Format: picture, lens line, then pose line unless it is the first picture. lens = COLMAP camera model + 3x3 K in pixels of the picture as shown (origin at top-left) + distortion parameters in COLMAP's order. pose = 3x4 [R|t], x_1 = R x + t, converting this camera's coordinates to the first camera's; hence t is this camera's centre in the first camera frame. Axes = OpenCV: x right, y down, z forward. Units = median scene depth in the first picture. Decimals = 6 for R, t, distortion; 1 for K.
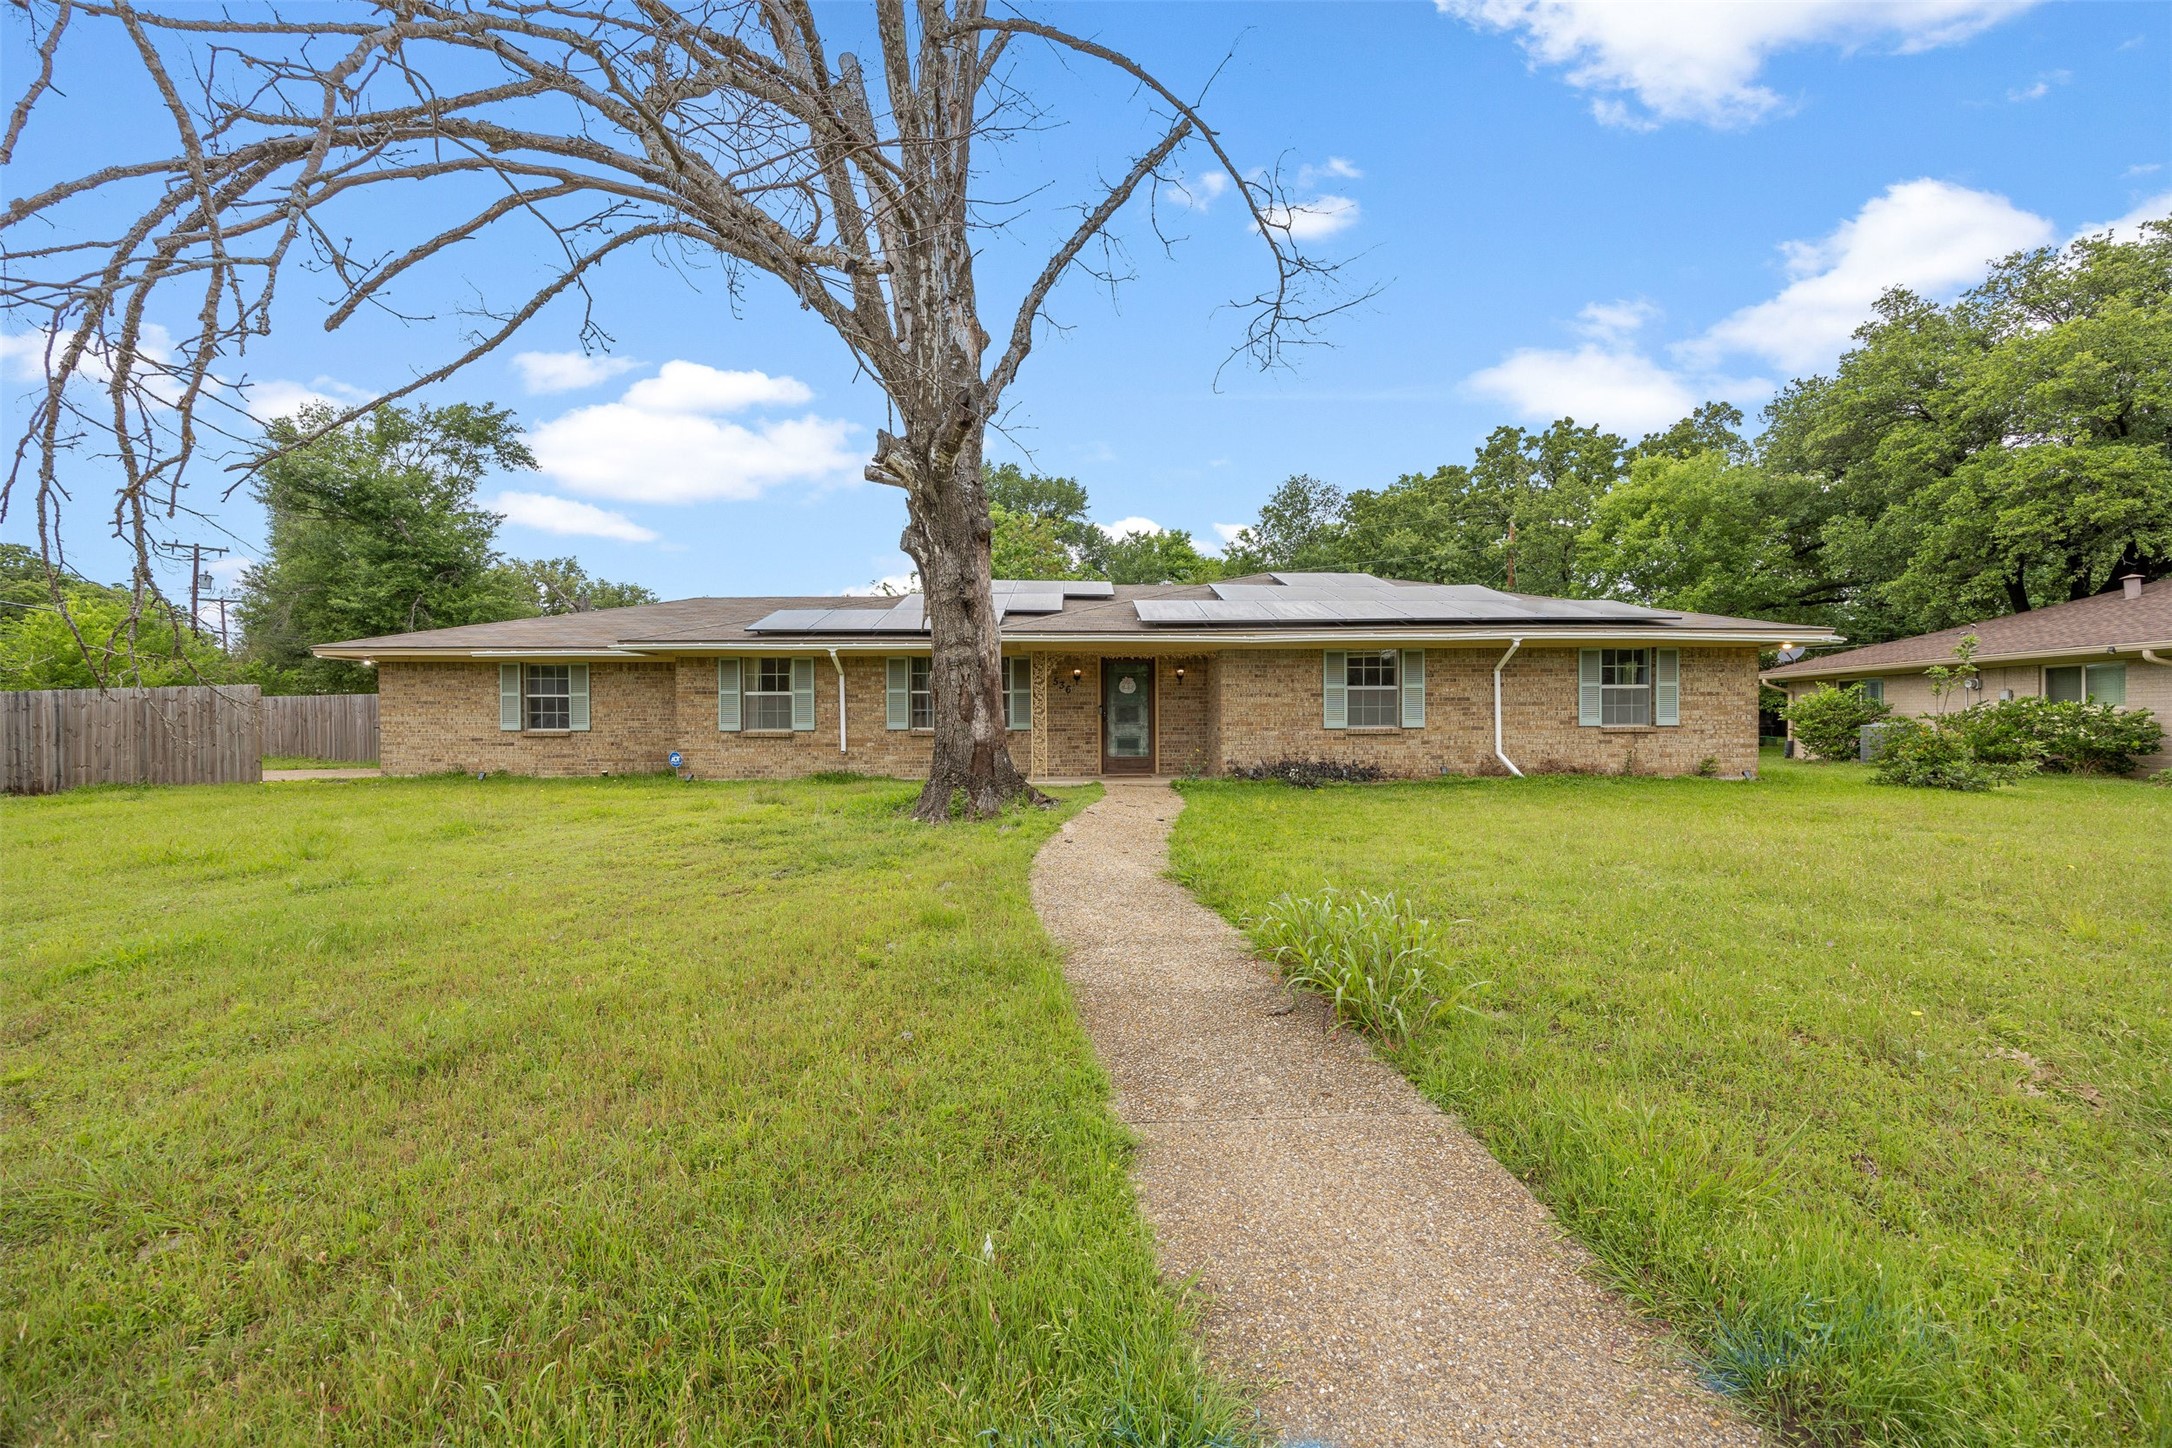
lens RADIAL K [[829.3, 0, 1086.0], [0, 829.3, 724.0], [0, 0, 1]] dist [-0.000895, 0.000043]
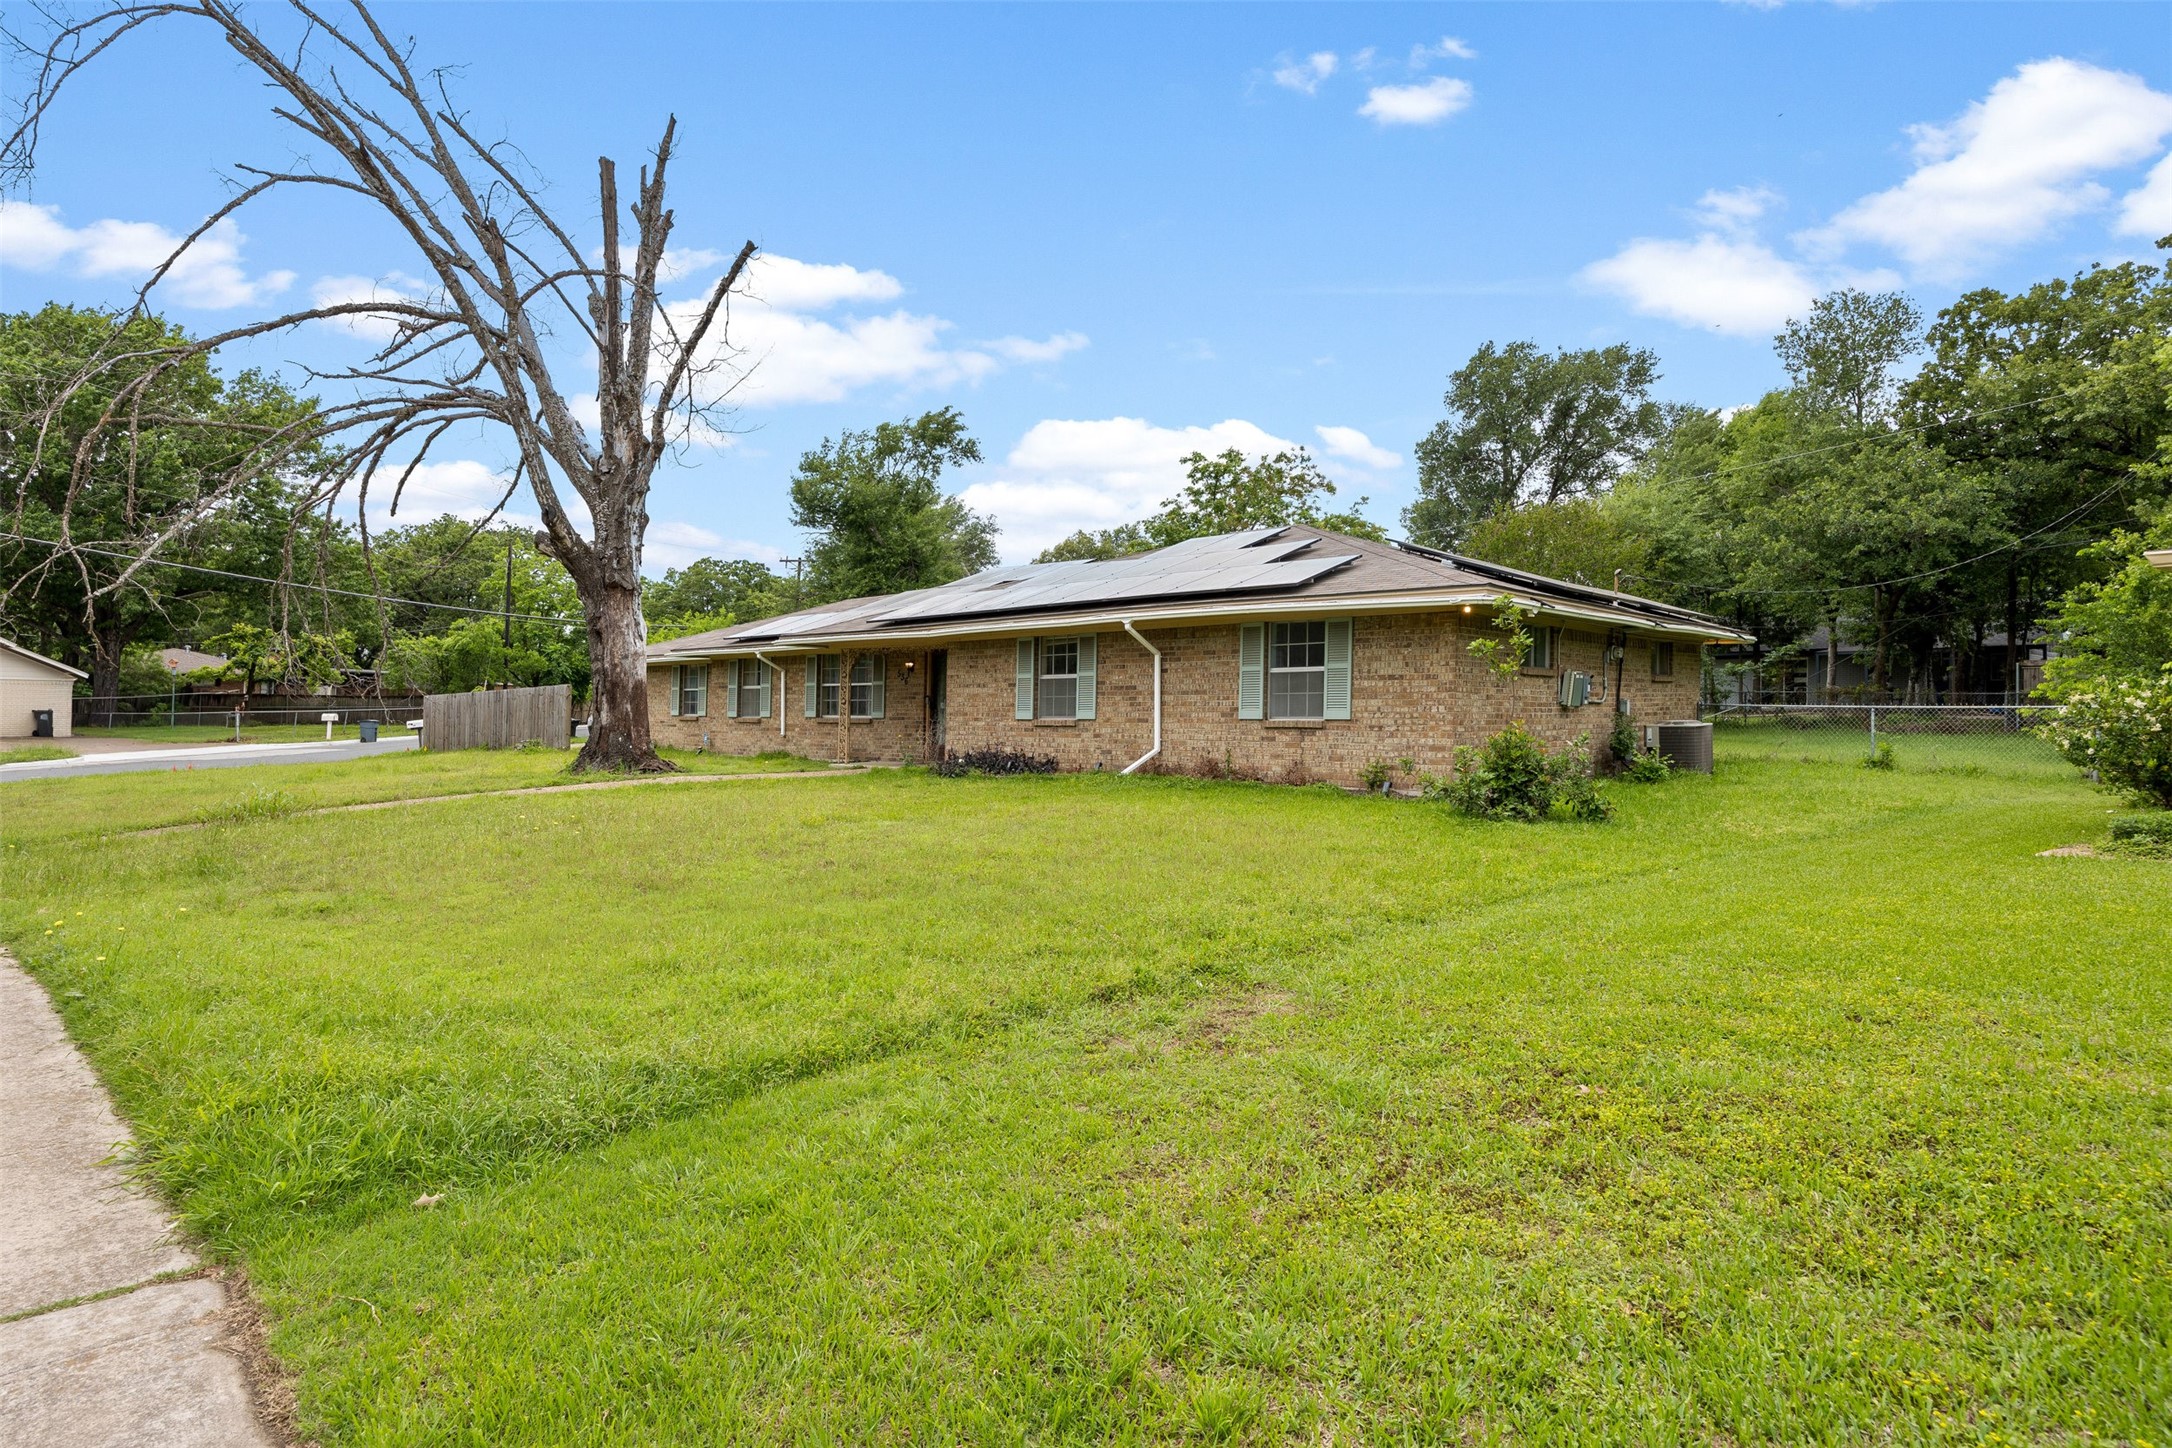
lens RADIAL K [[1164.6, 0, 1050.6], [0, 1164.6, 710.8], [0, 0, 1]] dist [-0.034102, -0.000058]
pose [[0.728637, 0.003975, -0.684889, 1.162300], [-0.001546, 0.999990, 0.004160, -0.009610], [0.684899, -0.001972, 0.728636, 0.029680]]
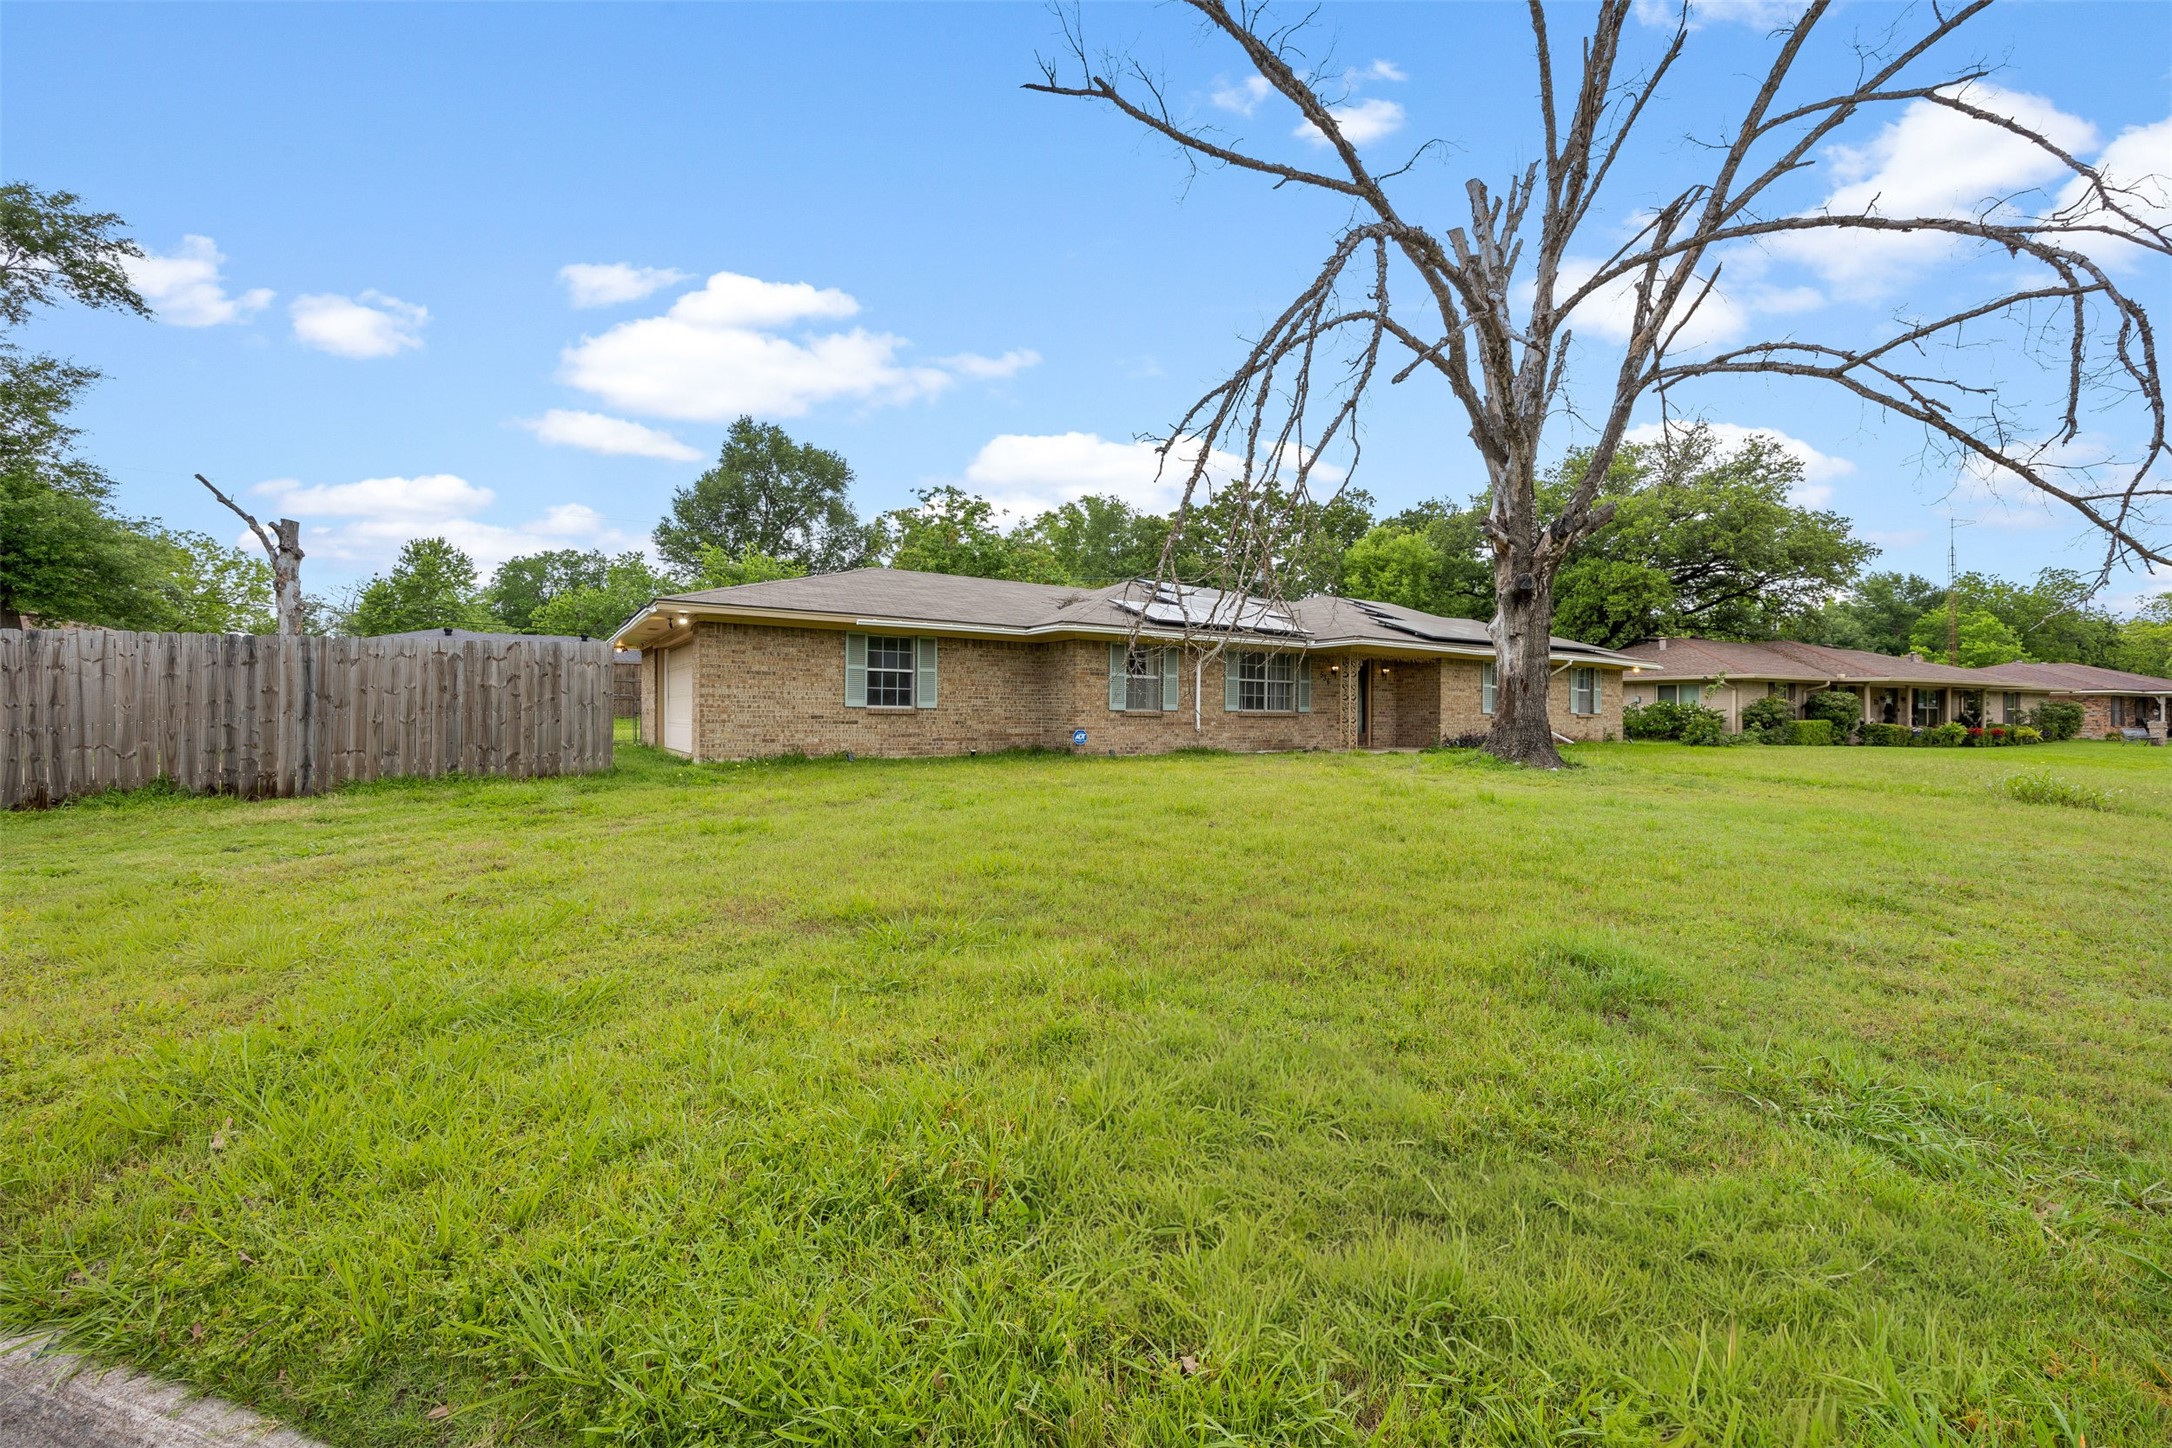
lens RADIAL K [[830.8, 0, 1070.6], [0, 830.8, 714.5], [0, 0, 1]] dist [-0.002962, 0.000059]
pose [[0.847068, 0.009066, 0.531407, -1.058274], [-0.011057, 0.999939, 0.000566, 0.013957], [-0.531369, -0.006355, 0.847117, 0.119358]]
